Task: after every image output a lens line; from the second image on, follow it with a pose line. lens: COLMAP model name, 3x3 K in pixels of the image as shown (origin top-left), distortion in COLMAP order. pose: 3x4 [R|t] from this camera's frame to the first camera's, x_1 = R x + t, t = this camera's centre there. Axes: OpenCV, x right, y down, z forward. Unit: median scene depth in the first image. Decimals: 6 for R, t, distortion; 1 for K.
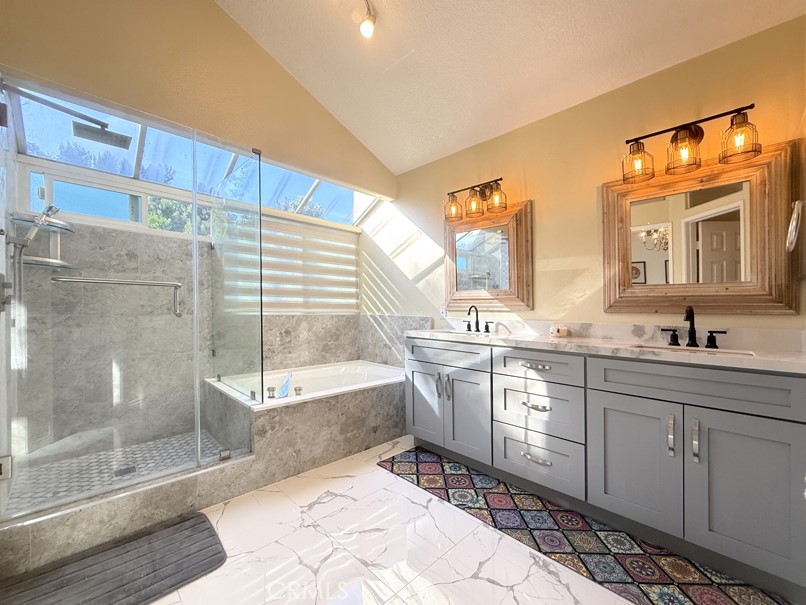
lens RADIAL K [[324.2, 0, 428.6], [0, 324.2, 307.2], [0, 0, 1]] dist [-0.002203, 0.000520]
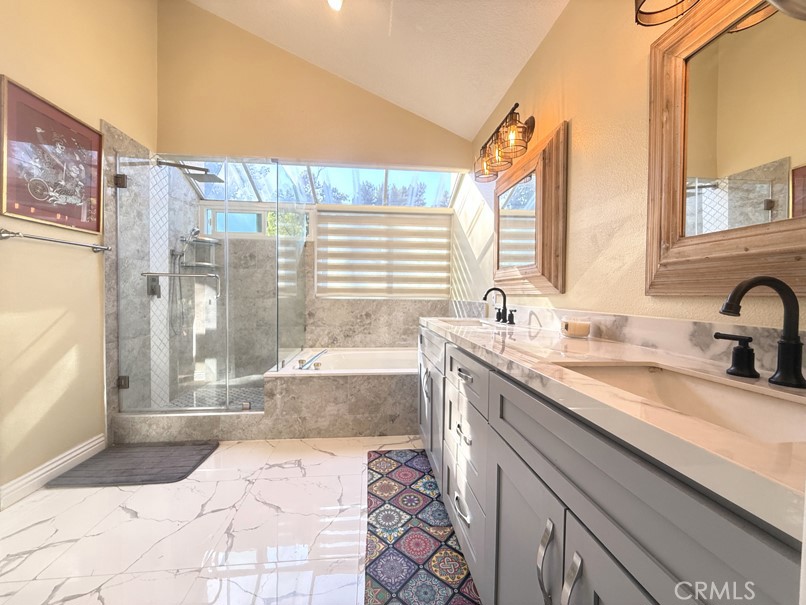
lens RADIAL K [[324.2, 0, 406.3], [0, 324.2, 303.5], [0, 0, 1]] dist [-0.002203, 0.000520]
pose [[0.773155, 0.014334, -0.634056, 0.546615], [0.004175, 0.999608, 0.027690, 0.011563], [0.634204, -0.024055, 0.772792, 0.335130]]
